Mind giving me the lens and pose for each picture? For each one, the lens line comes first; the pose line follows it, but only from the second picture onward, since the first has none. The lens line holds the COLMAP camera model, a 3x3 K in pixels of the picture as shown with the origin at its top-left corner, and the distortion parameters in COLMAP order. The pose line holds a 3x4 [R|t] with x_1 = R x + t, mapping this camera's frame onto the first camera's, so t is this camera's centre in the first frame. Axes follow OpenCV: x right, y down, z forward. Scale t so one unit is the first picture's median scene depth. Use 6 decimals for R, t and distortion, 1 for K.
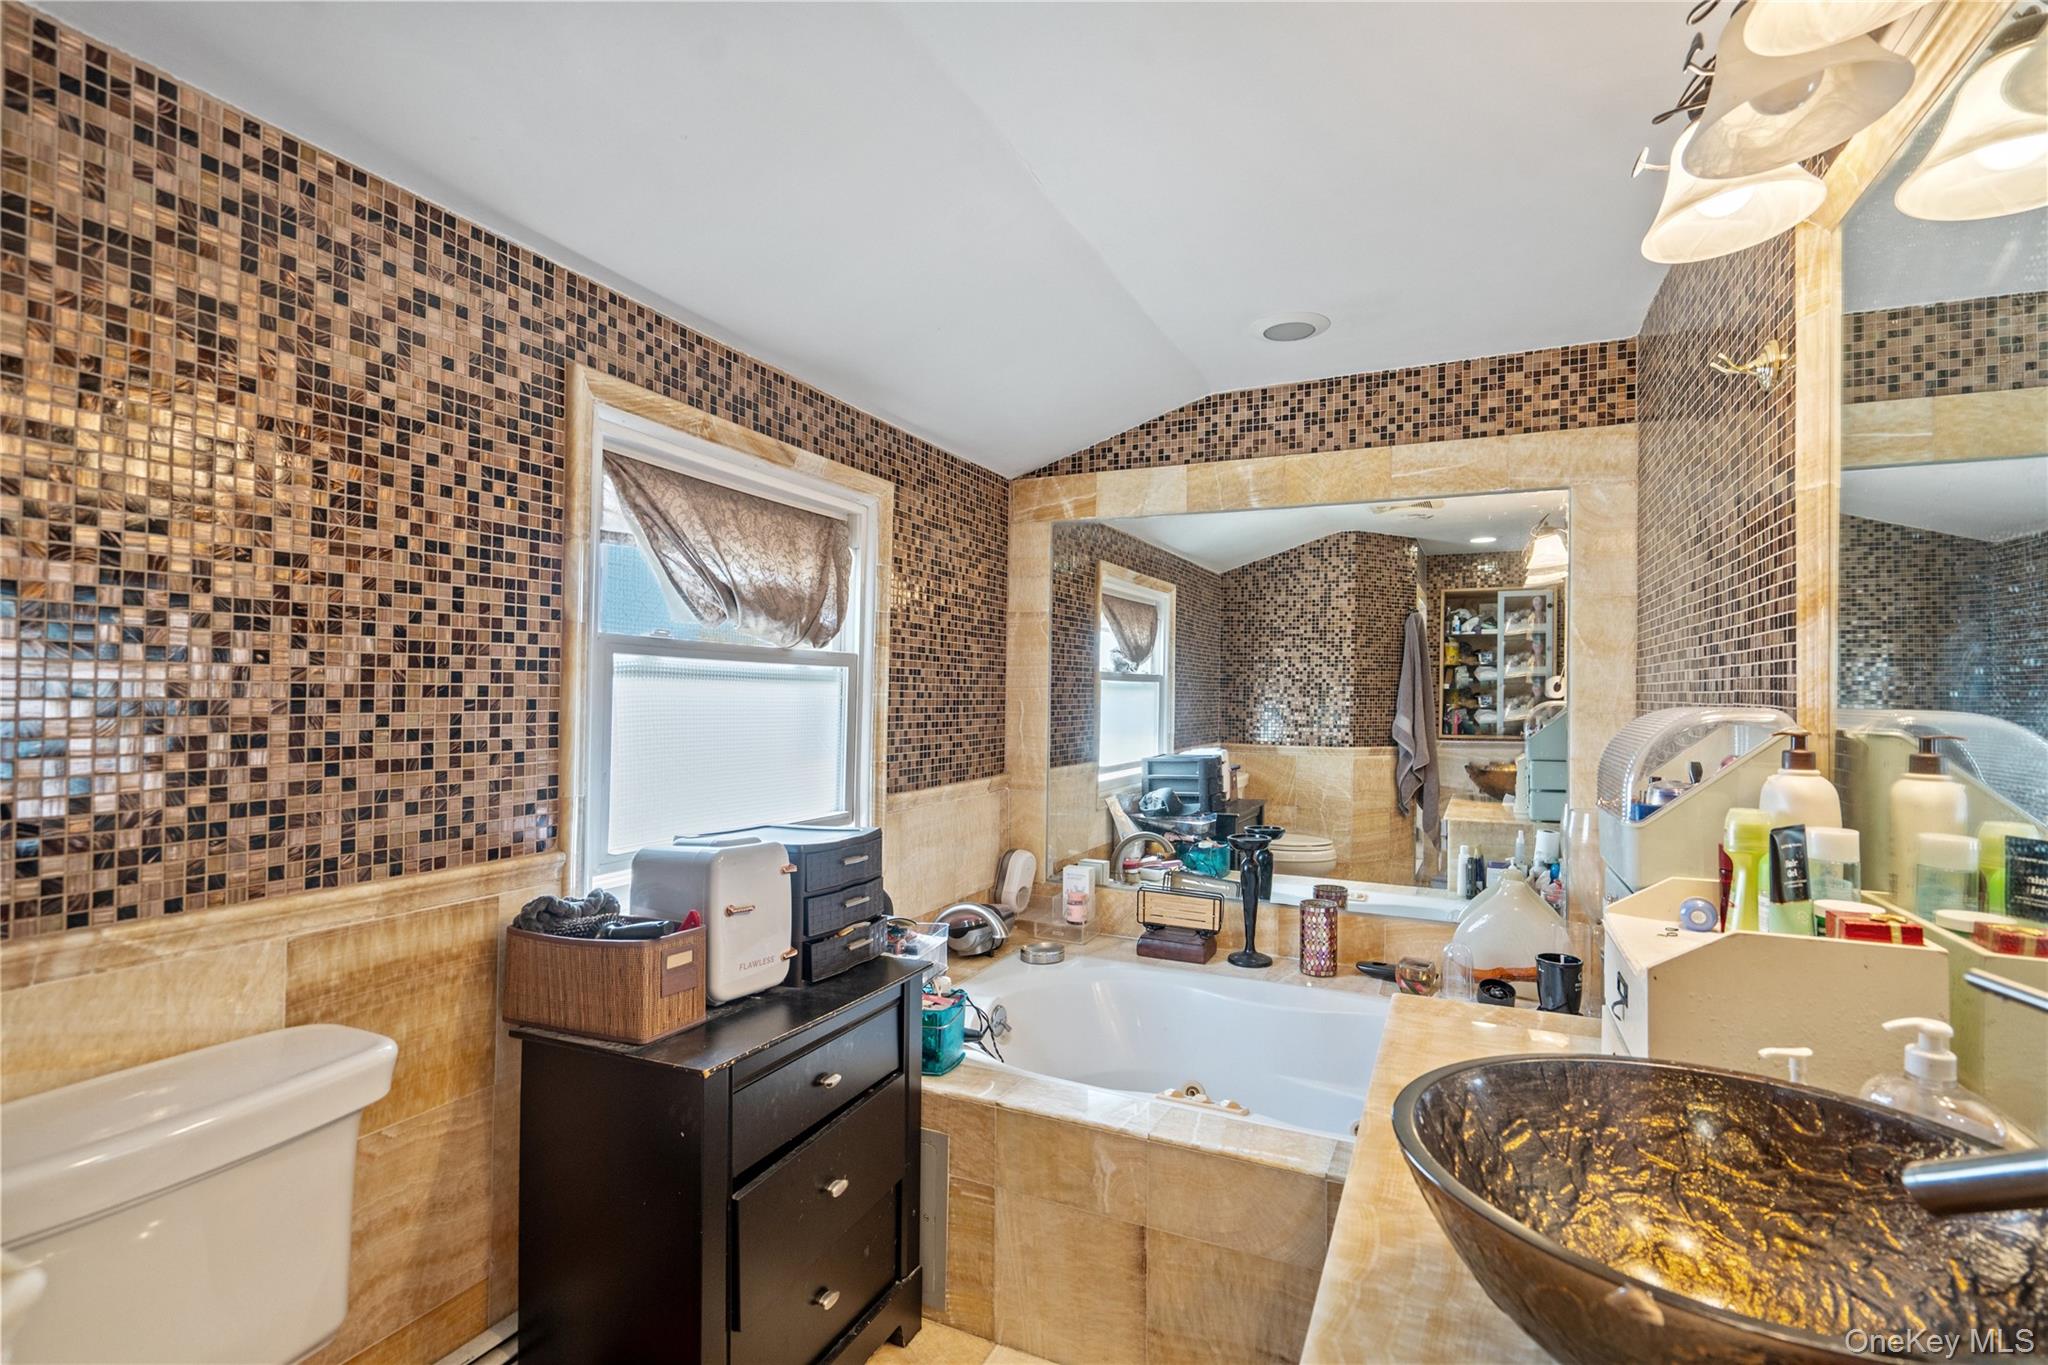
lens RADIAL K [[930.6, 0, 1026.1], [0, 930.6, 677.5], [0, 0, 1]] dist [-0.003732, 0.002427]
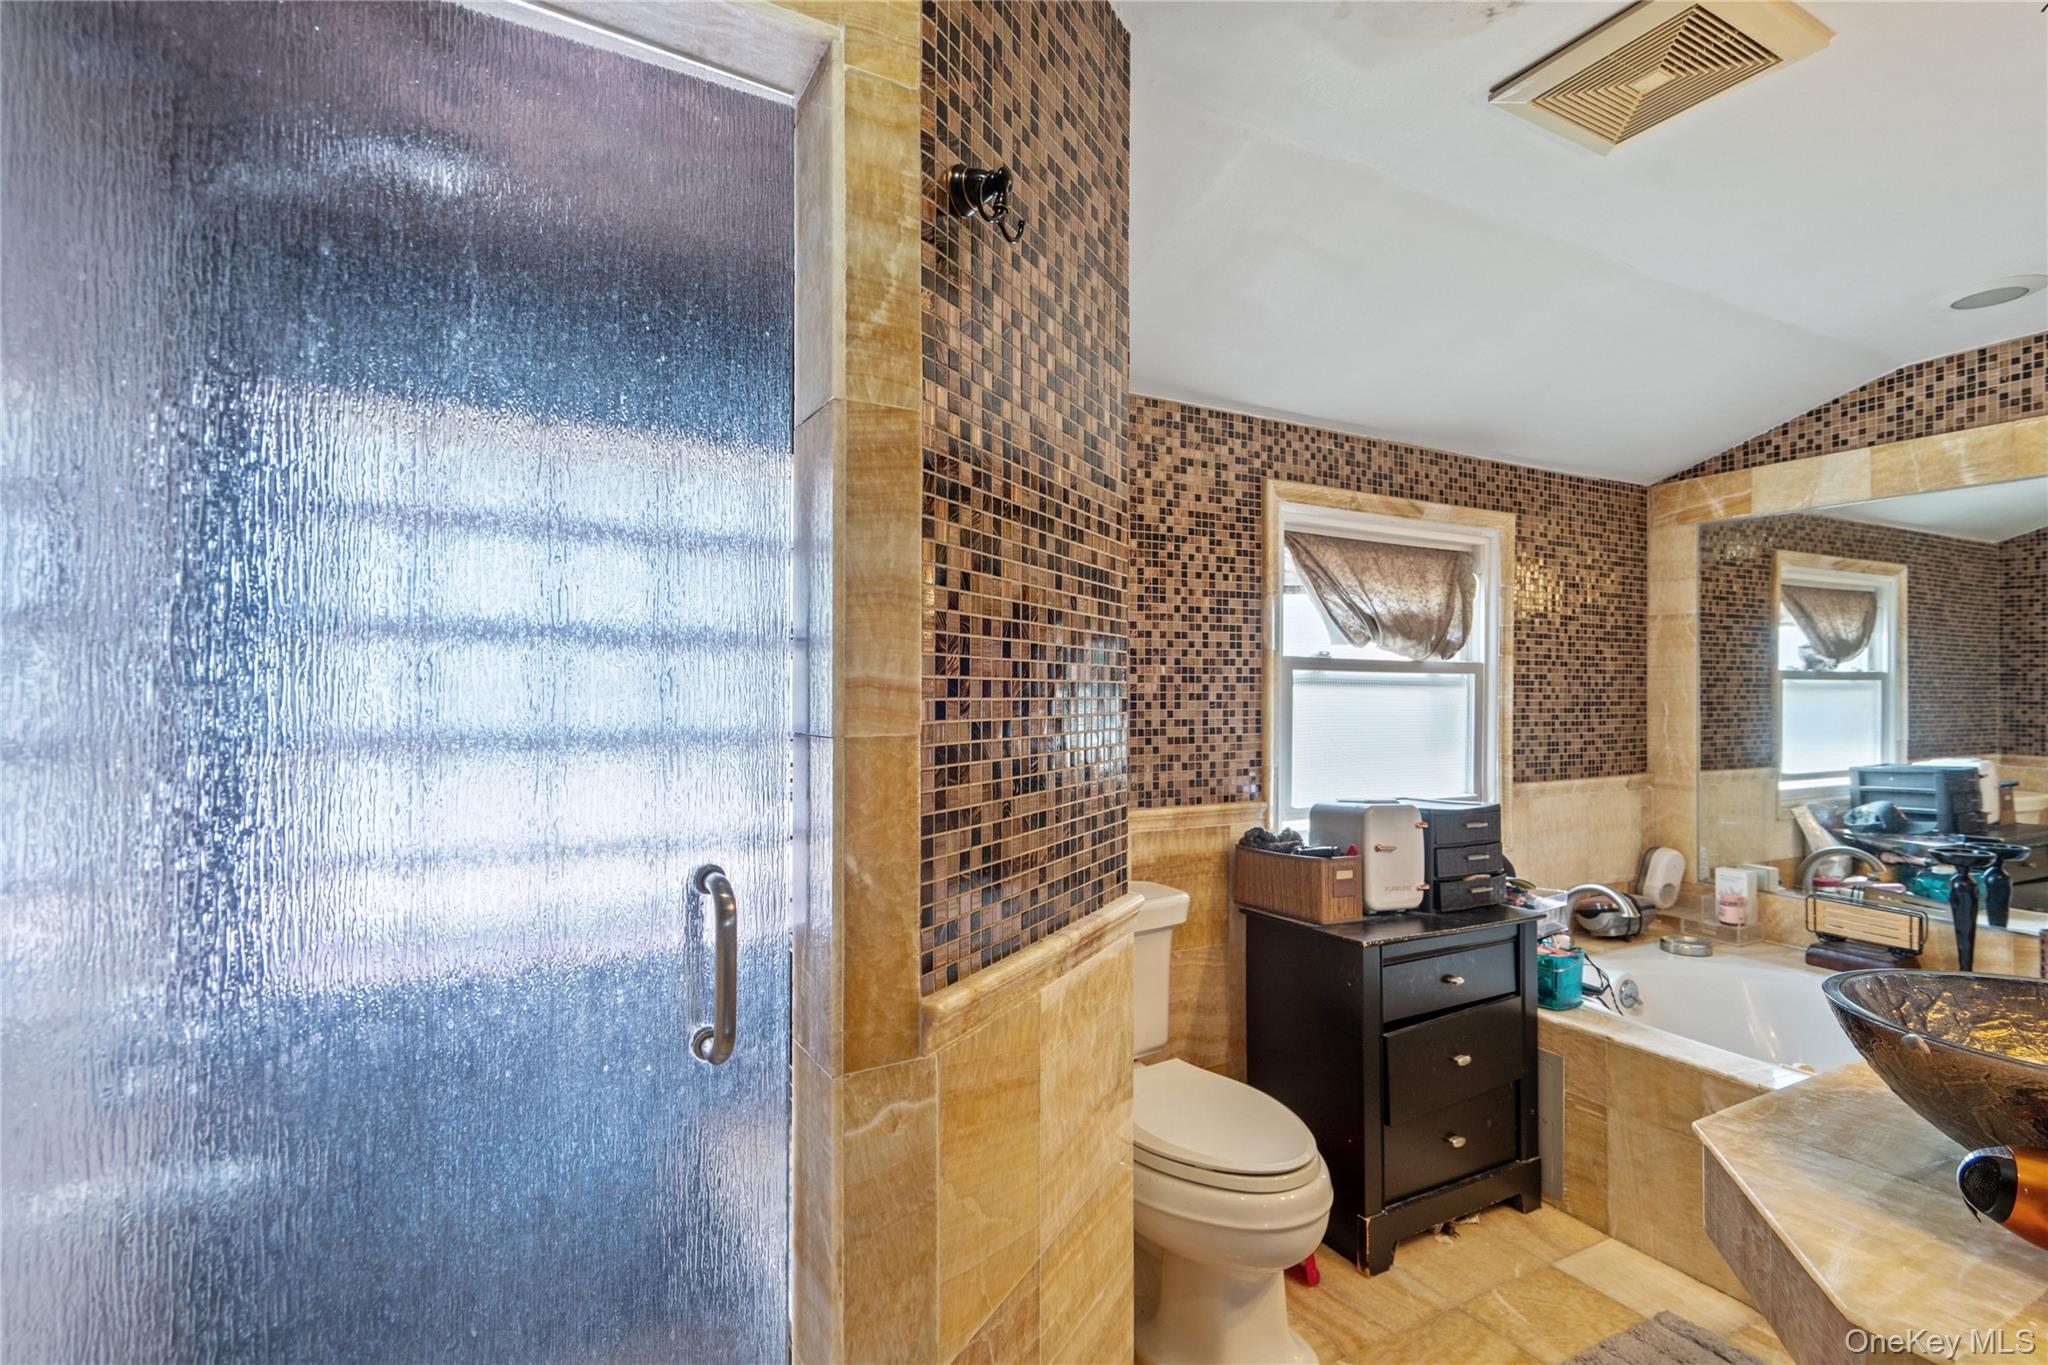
lens RADIAL K [[930.6, 0, 1026.8], [0, 930.6, 682.3], [0, 0, 1]] dist [-0.003732, 0.002427]
pose [[0.788410, -0.015160, -0.614964, 0.120873], [0.016692, 0.999855, -0.003248, -0.008536], [0.614924, -0.007704, 0.788549, -0.399119]]
